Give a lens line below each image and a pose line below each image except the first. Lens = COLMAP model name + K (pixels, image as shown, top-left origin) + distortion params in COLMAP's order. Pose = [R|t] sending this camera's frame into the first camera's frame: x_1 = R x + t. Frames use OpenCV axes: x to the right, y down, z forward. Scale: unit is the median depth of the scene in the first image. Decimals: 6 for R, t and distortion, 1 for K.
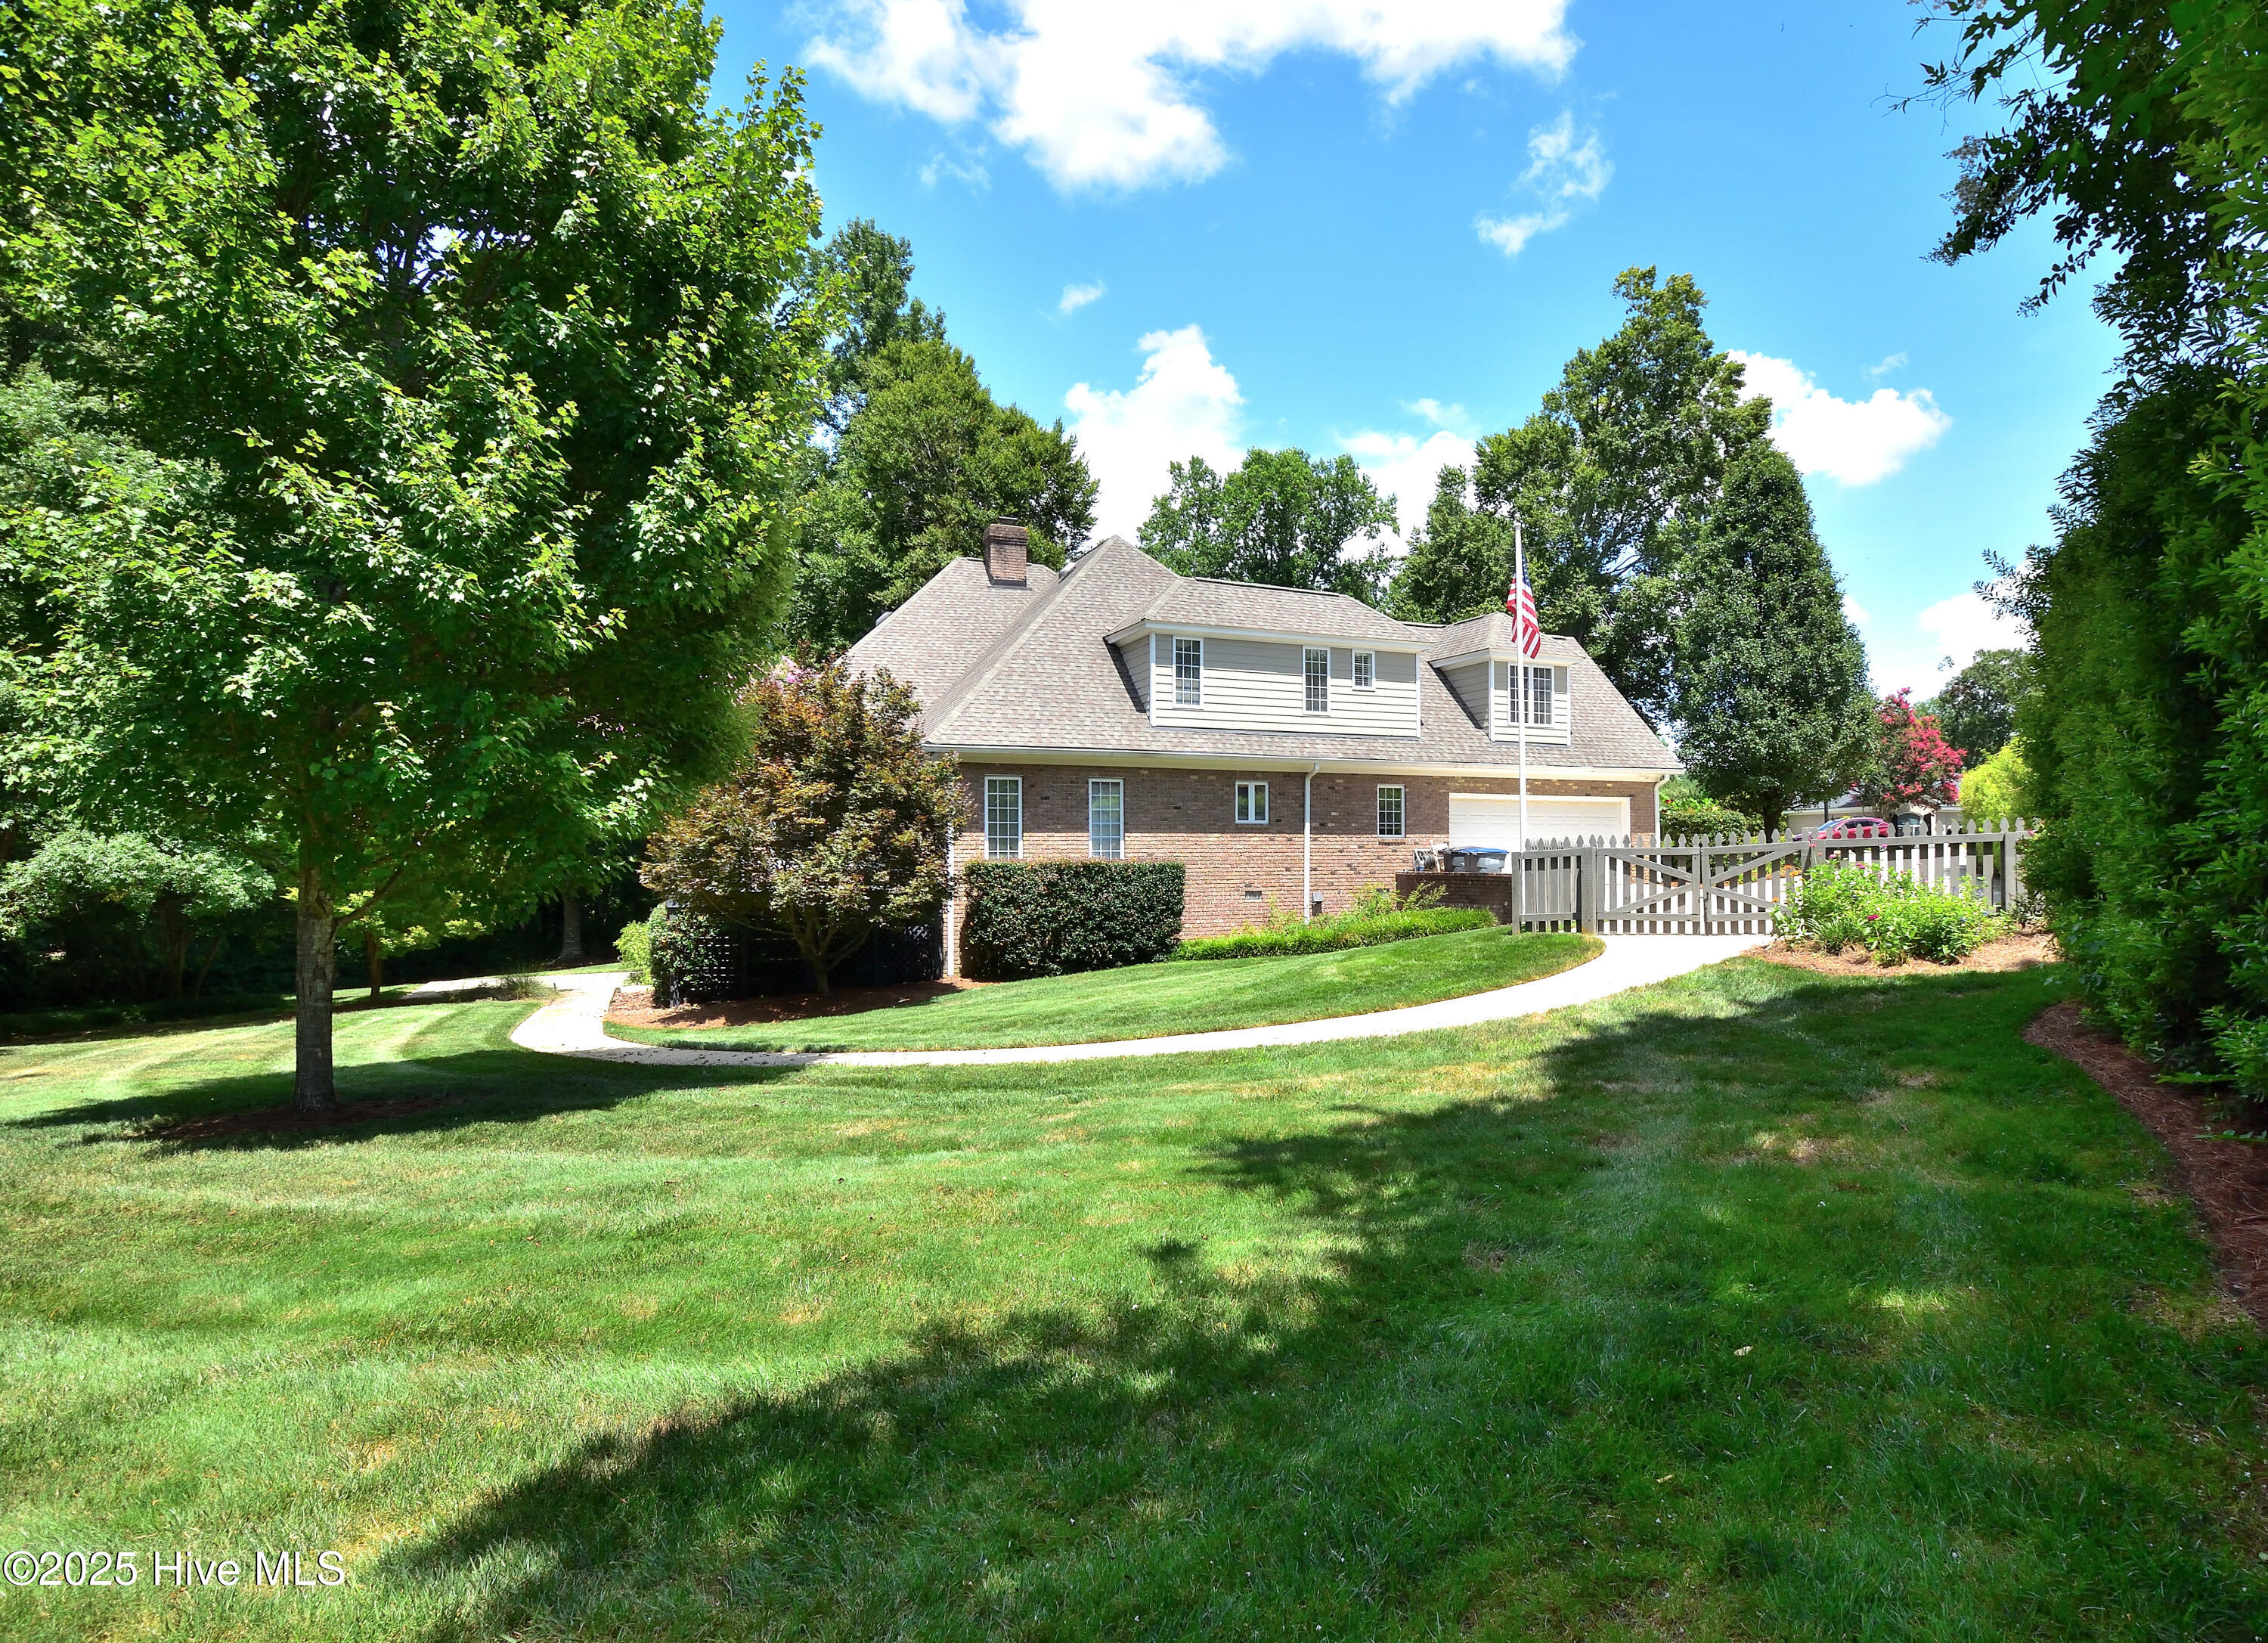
lens RADIAL K [[1246.1, 0, 1188.4], [0, 1246.1, 840.6], [0, 0, 1]] dist [-0.020383, 0.000363]
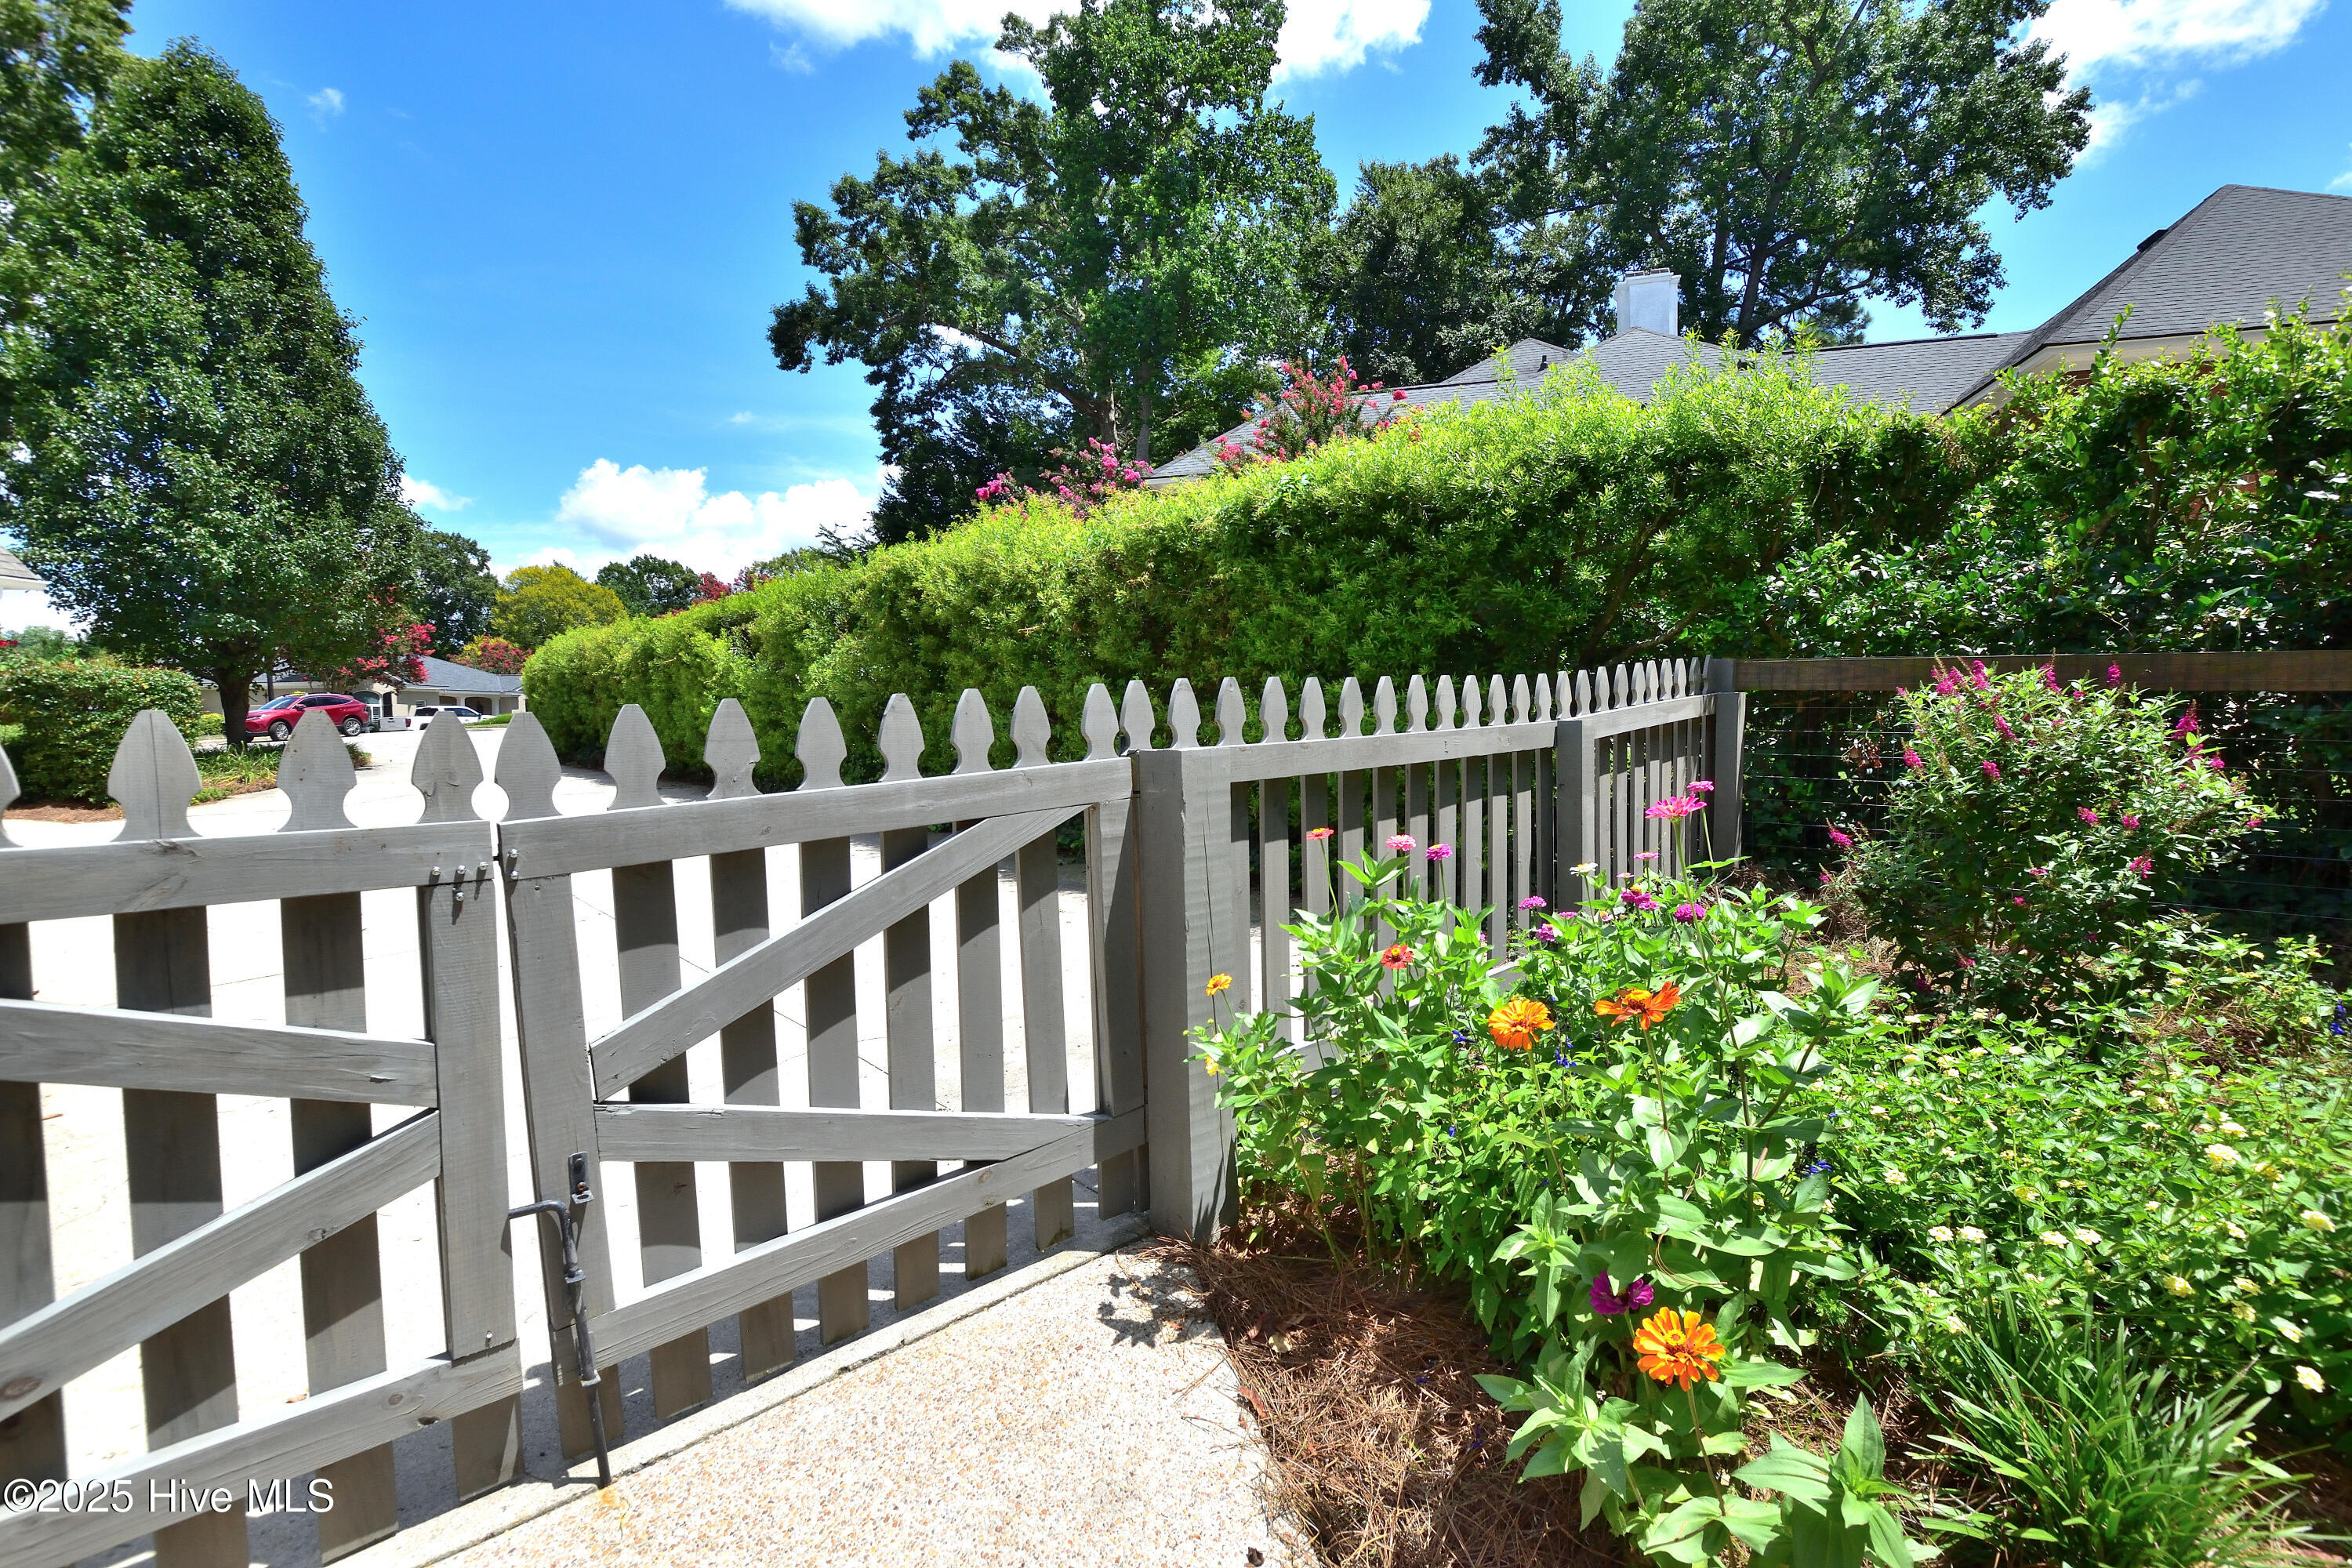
lens RADIAL K [[1032.2, 0, 1176.0], [0, 1032.2, 784.0], [0, 0, 1]] dist [-0.040250, 0.008906]
pose [[0.322488, -0.051042, 0.945196, 0.188721], [-0.007373, 0.998379, 0.056430, -0.002262], [-0.946545, -0.025167, 0.321589, 0.503609]]
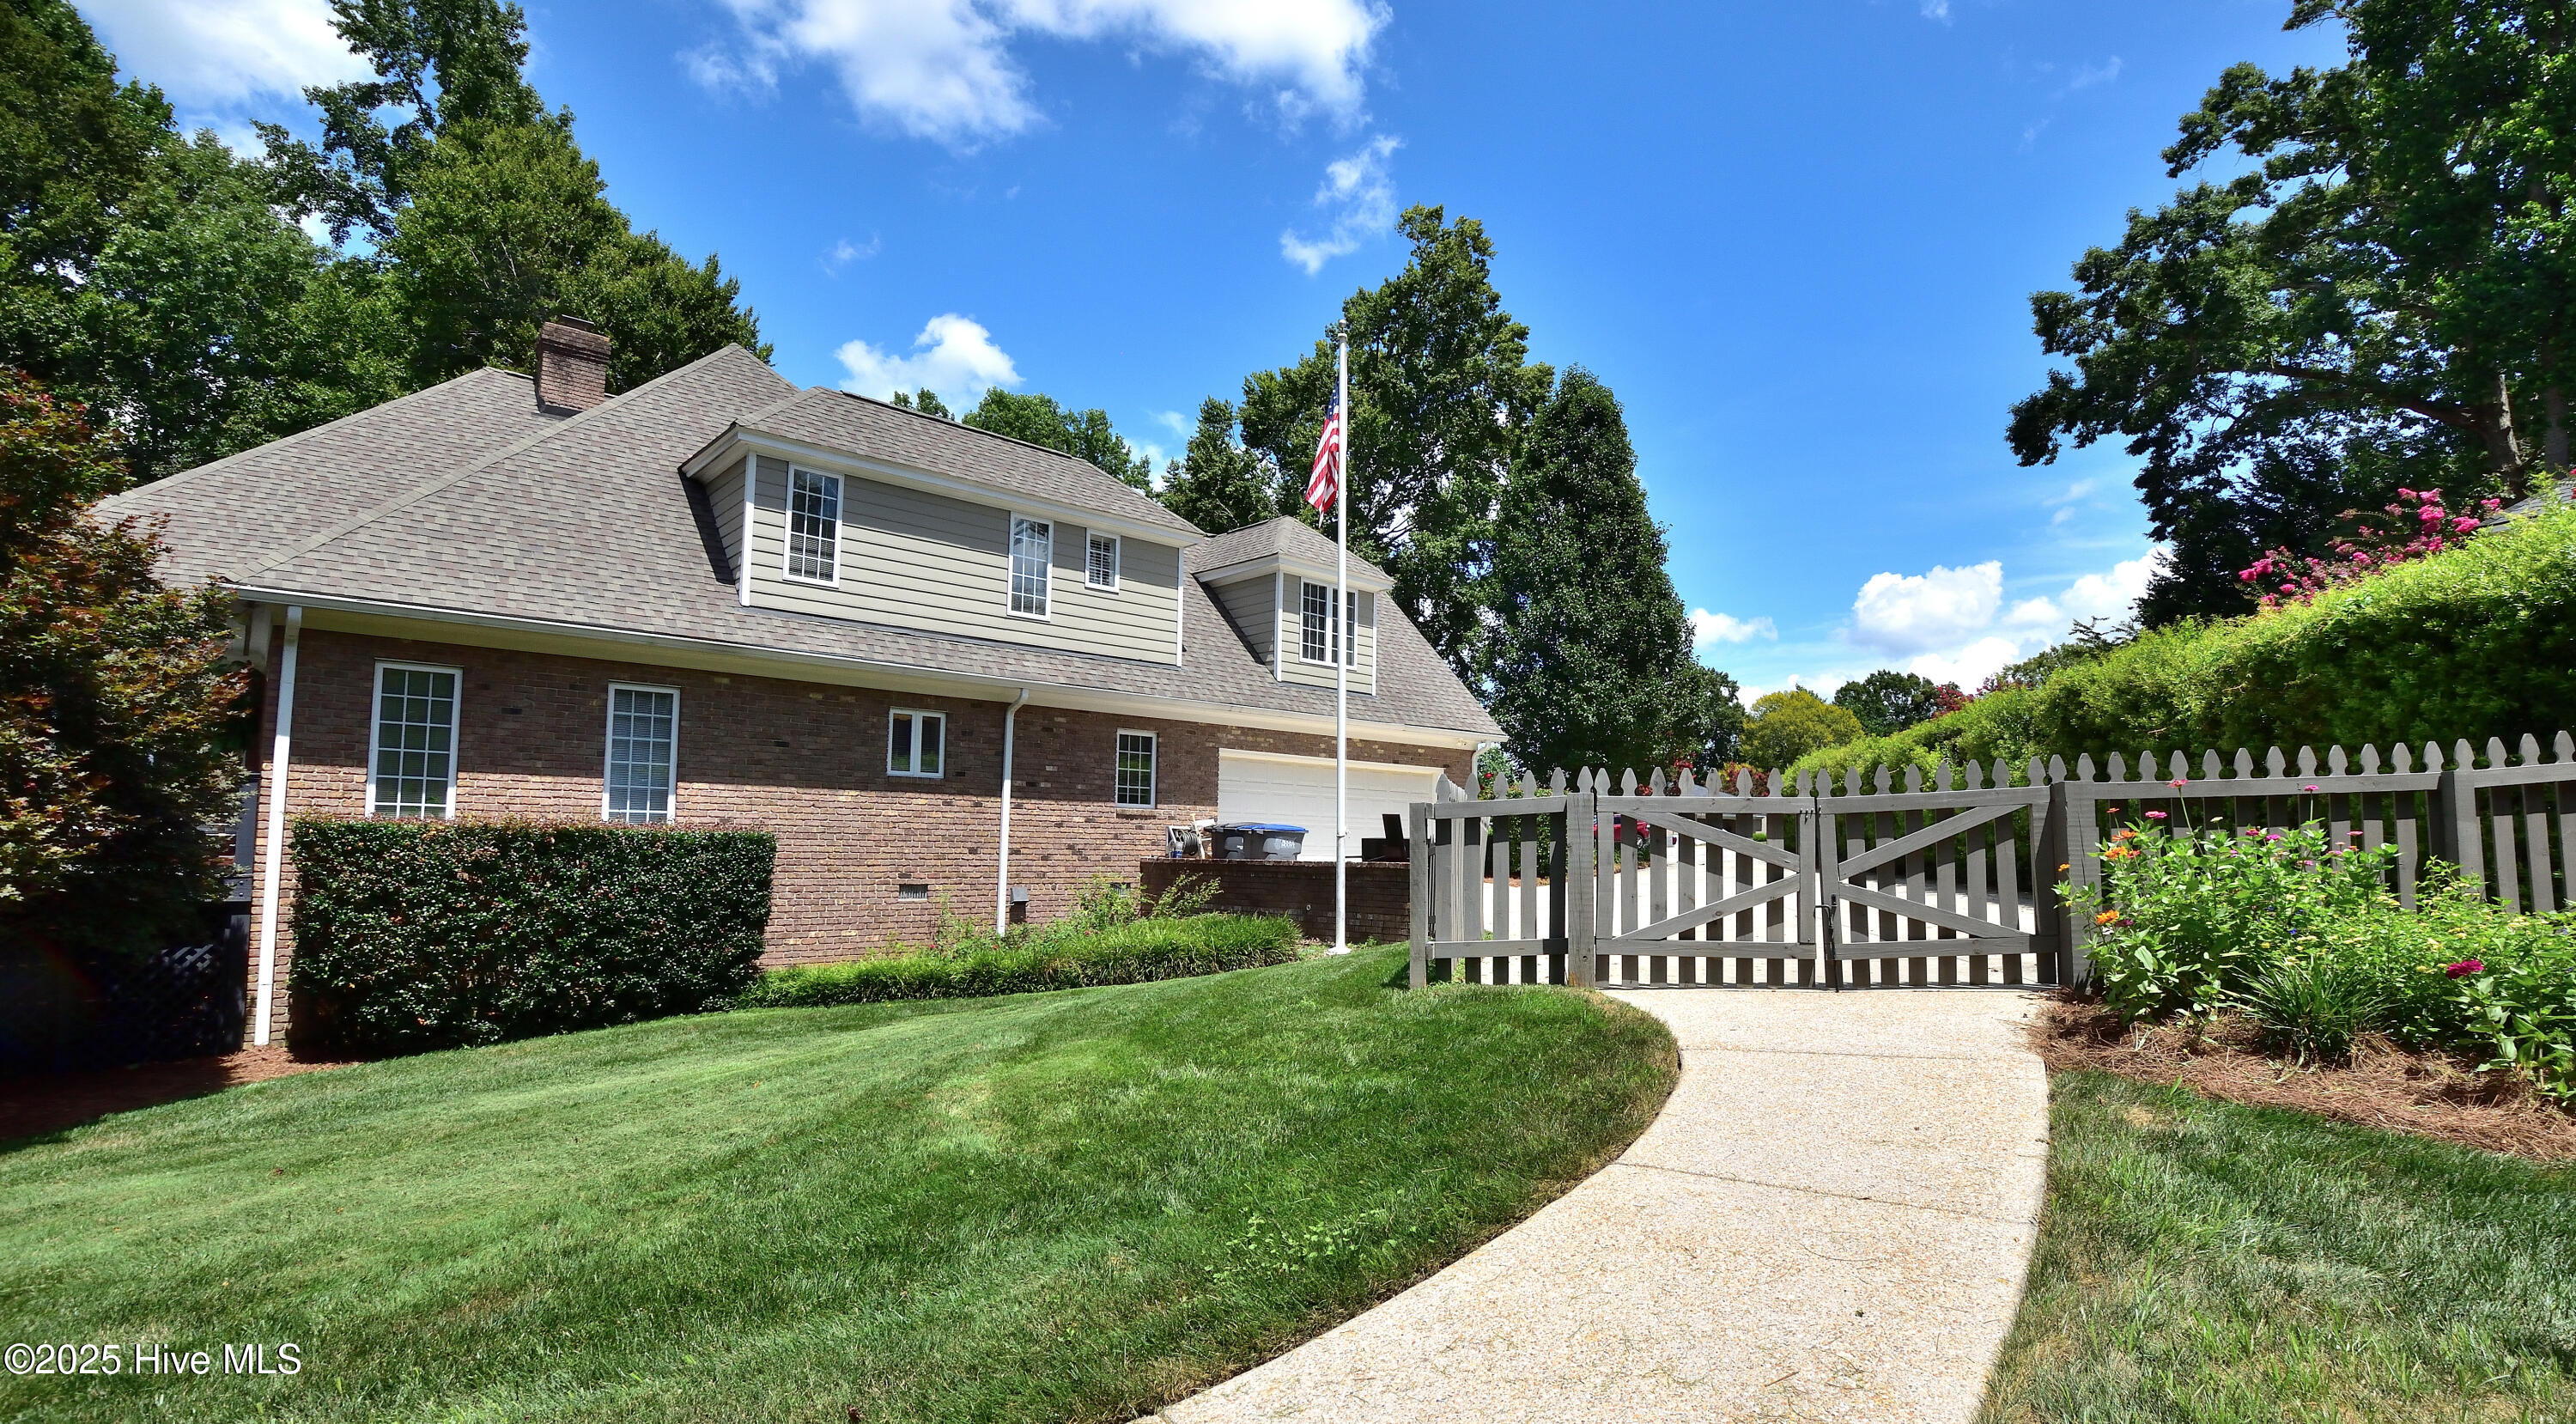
lens RADIAL K [[1192.7, 0, 1346.1], [0, 1192.7, 778.3], [0, 0, 1]] dist [-0.030388, 0.000172]
pose [[0.942987, 0.037168, 0.330749, 0.057237], [-0.020663, 0.998366, -0.053279, 0.014246], [-0.332189, 0.043407, 0.942214, 0.359022]]
